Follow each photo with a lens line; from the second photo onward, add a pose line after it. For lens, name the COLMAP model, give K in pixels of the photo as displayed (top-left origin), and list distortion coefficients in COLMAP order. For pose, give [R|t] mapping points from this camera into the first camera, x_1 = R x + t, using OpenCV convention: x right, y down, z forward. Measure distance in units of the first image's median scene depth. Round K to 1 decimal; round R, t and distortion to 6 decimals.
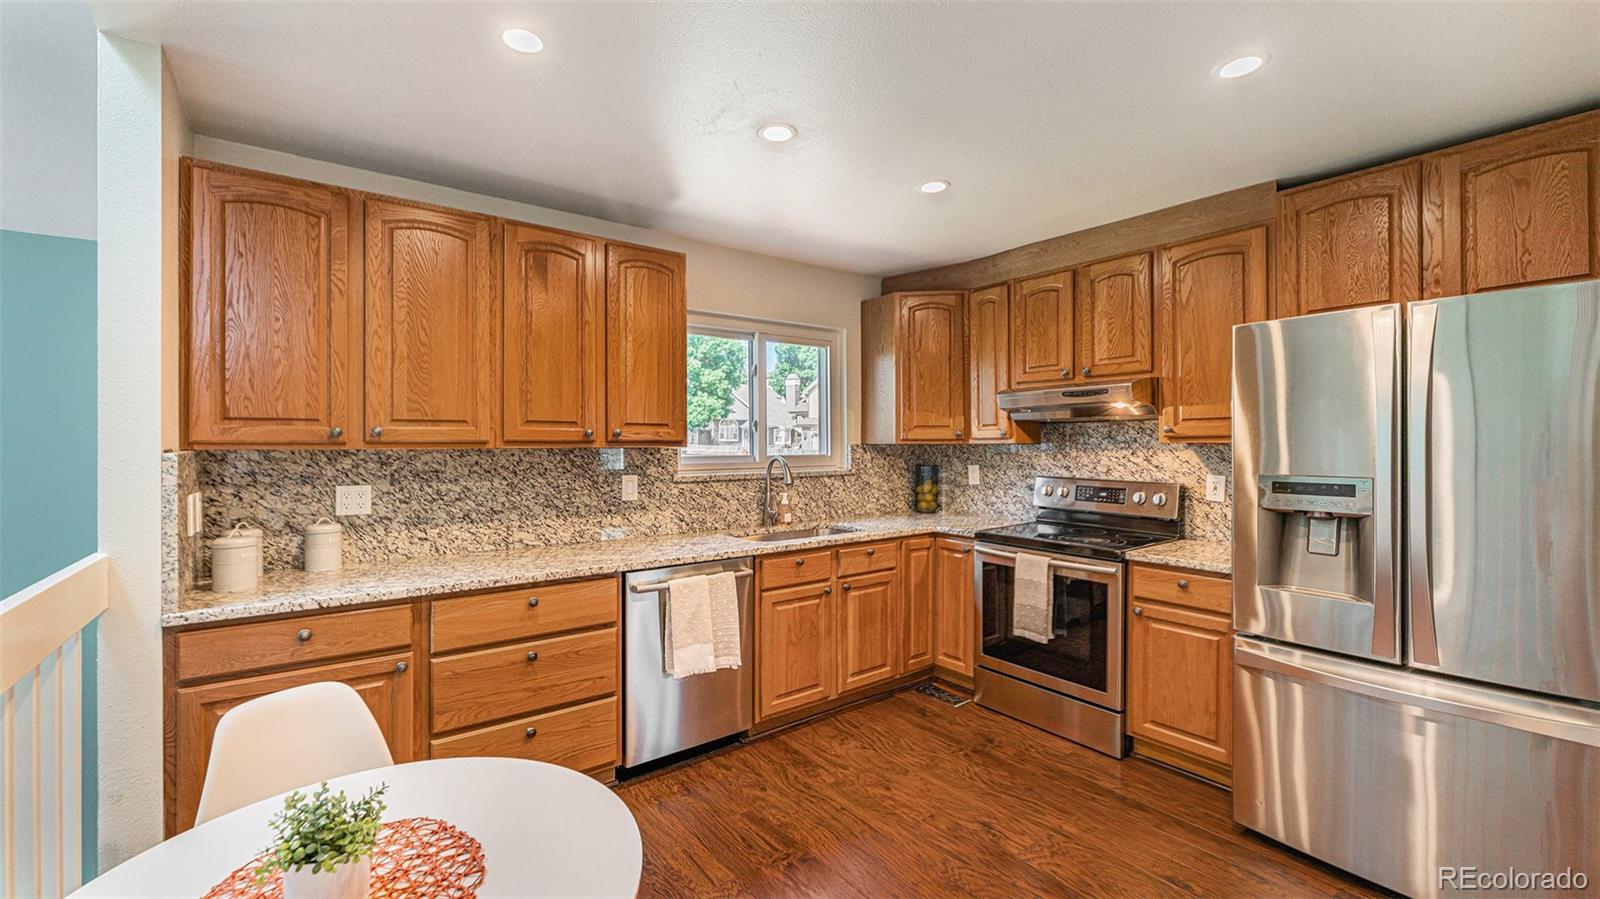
lens RADIAL K [[645.0, 0, 799.0], [0, 645.0, 440.7], [0, 0, 1]] dist [-0.002394, 0.000066]
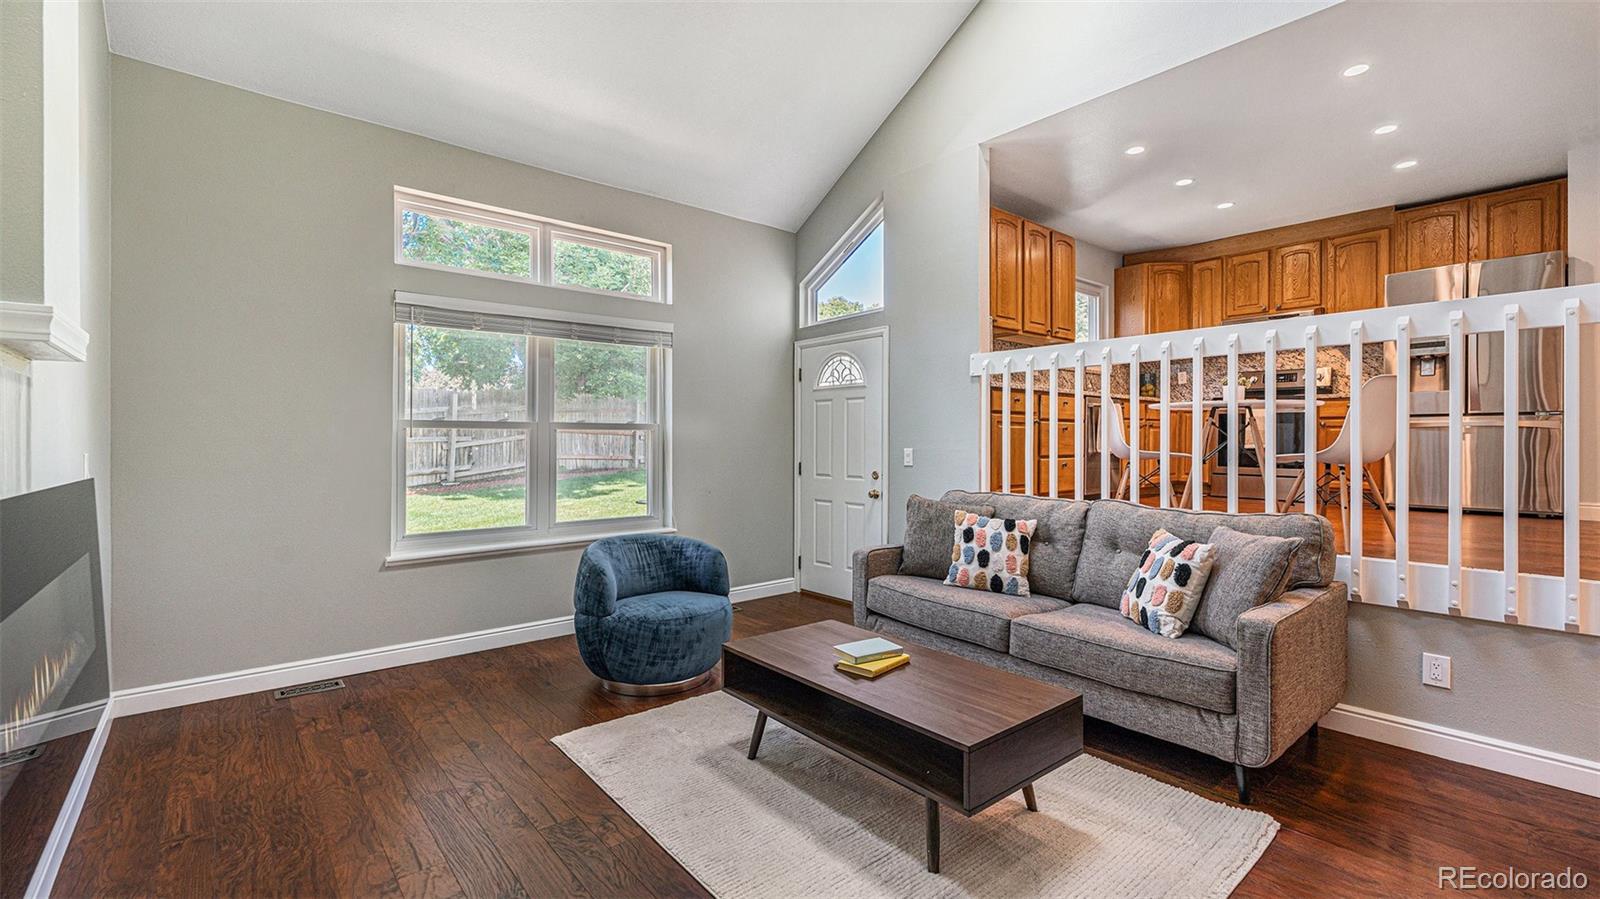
lens RADIAL K [[681.2, 0, 799.7], [0, 681.2, 448.3], [0, 0, 1]] dist [0.001746, 0.000037]
pose [[0.998492, -0.000795, 0.054899, -1.087994], [-0.000166, 0.999847, 0.017492, 0.278749], [-0.054904, -0.017474, 0.998339, -0.913646]]
